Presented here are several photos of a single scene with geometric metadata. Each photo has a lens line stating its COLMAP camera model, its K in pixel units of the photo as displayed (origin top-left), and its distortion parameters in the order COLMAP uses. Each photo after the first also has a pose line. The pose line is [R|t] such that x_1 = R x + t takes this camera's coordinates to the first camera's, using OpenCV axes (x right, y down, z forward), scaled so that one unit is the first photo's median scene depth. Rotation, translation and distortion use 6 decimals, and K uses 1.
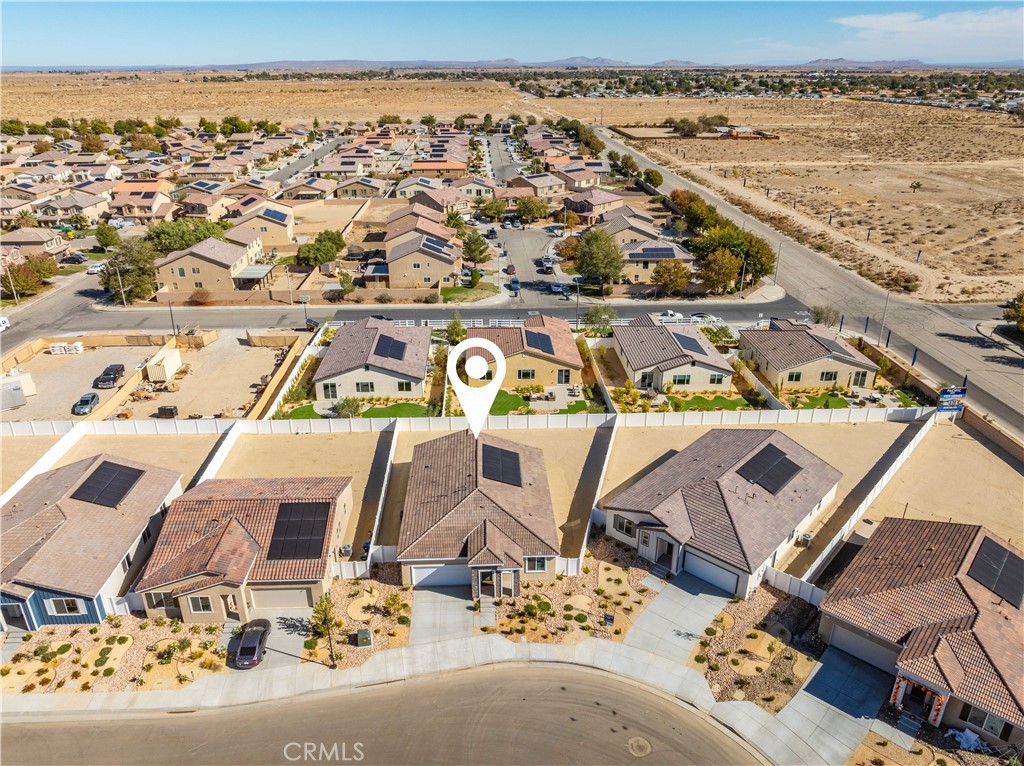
lens RADIAL K [[720.5, 0, 512.2], [0, 720.5, 383.0], [0, 0, 1]] dist [-0.033333, 0.020275]
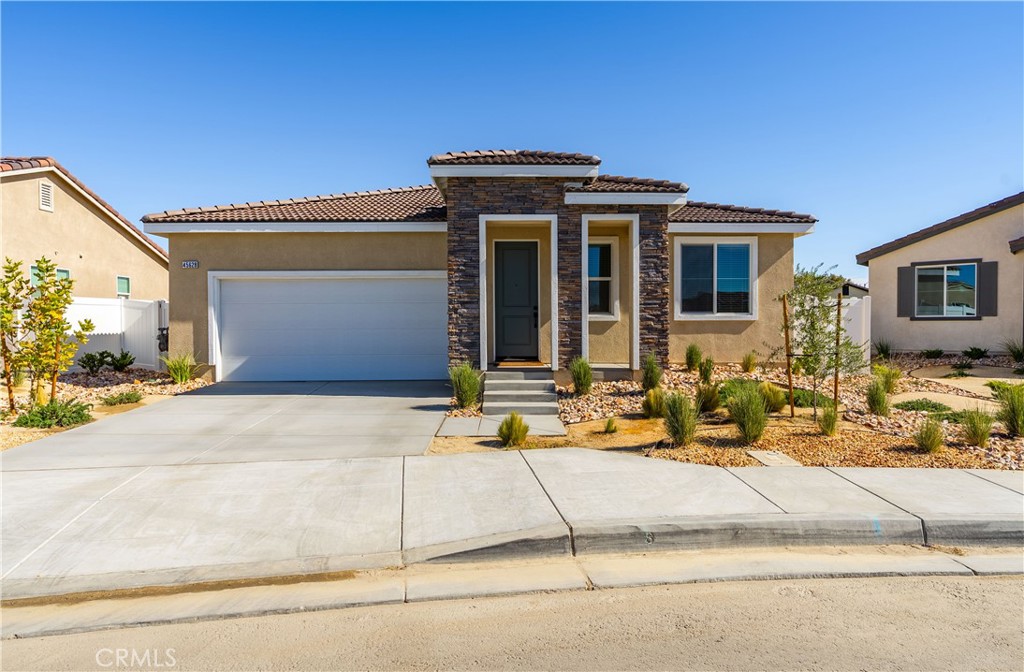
lens RADIAL K [[626.4, 0, 517.7], [0, 626.4, 342.6], [0, 0, 1]] dist [-0.000001, 0.001496]
pose [[0.999657, -0.007934, -0.024958, -0.026266], [-0.002263, 0.923272, -0.384139, 0.320325], [0.026091, 0.384064, 0.922938, 0.729674]]
